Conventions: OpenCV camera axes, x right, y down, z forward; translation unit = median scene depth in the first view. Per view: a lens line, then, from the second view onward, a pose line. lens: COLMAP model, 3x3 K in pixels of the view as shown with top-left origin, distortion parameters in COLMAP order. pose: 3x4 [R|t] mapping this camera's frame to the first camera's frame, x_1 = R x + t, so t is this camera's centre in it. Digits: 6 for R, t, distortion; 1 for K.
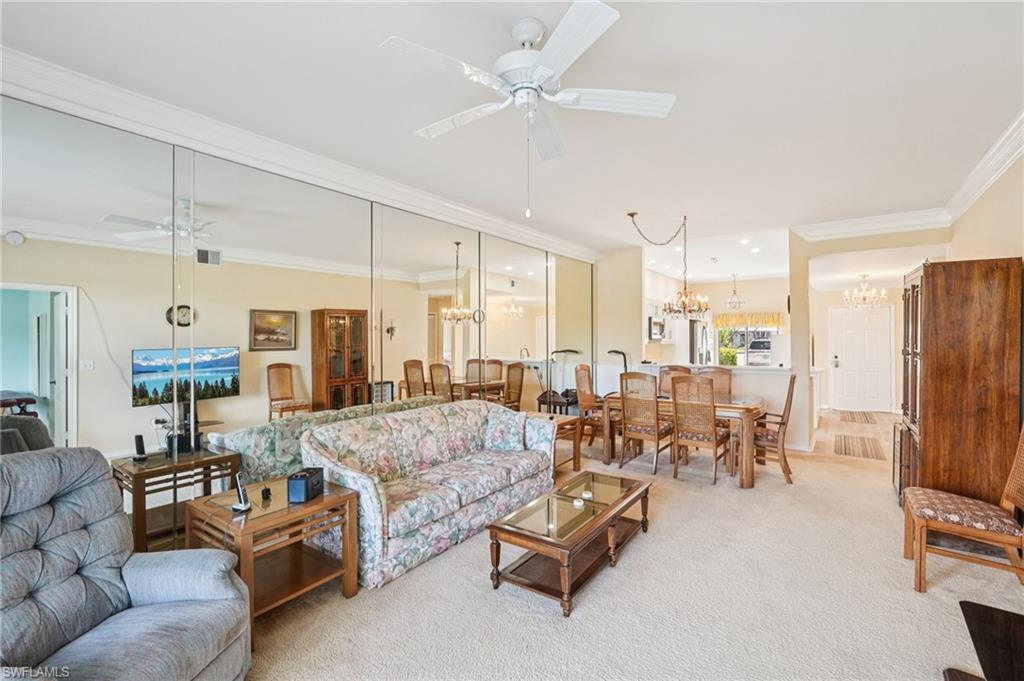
lens RADIAL K [[447.4, 0, 509.9], [0, 447.4, 345.3], [0, 0, 1]] dist [-0.000933, -0.000035]
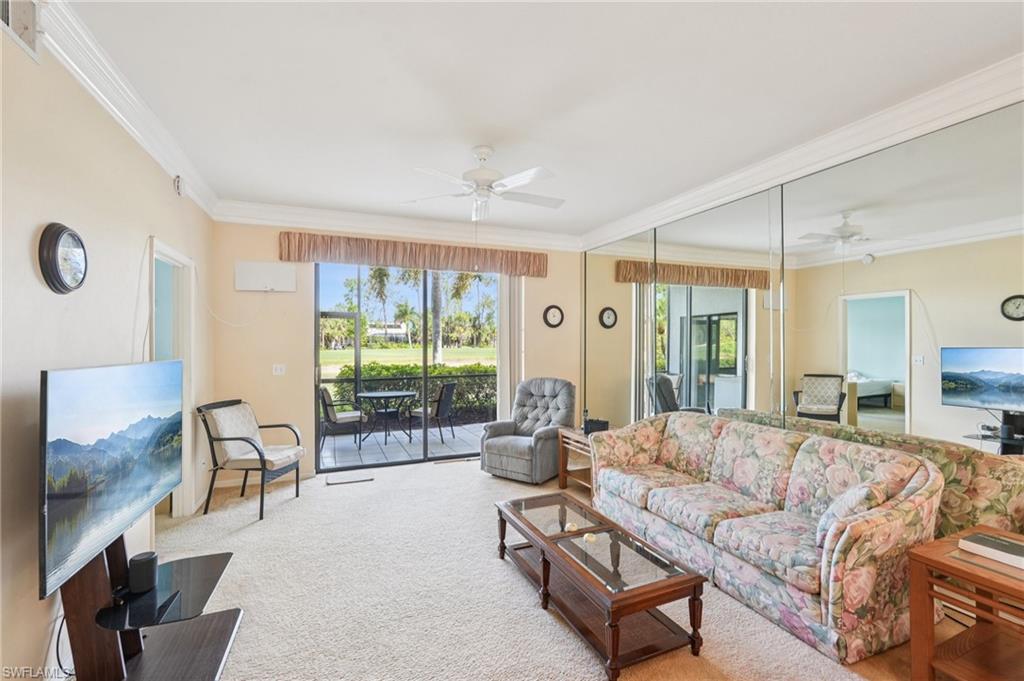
lens RADIAL K [[447.4, 0, 517.1], [0, 447.4, 335.8], [0, 0, 1]] dist [-0.000933, -0.000035]
pose [[-0.501879, 0.005055, -0.864923, 0.701466], [-0.001841, 0.999974, 0.006912, -0.027869], [0.864936, 0.005062, -0.501857, 0.970521]]
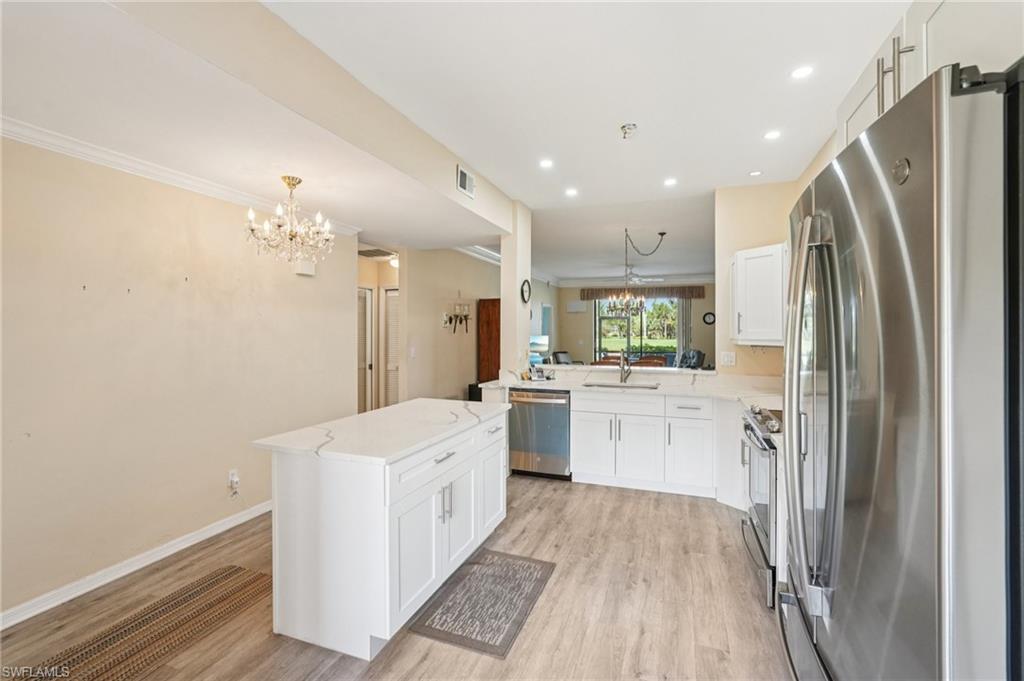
lens RADIAL K [[447.4, 0, 512.0], [0, 447.4, 337.4], [0, 0, 1]] dist [-0.000933, -0.000035]
pose [[-0.958926, 0.000838, -0.283657, 1.028153], [-0.001047, 0.999978, 0.006494, -0.003384], [0.283656, 0.006524, -0.958904, 1.857175]]
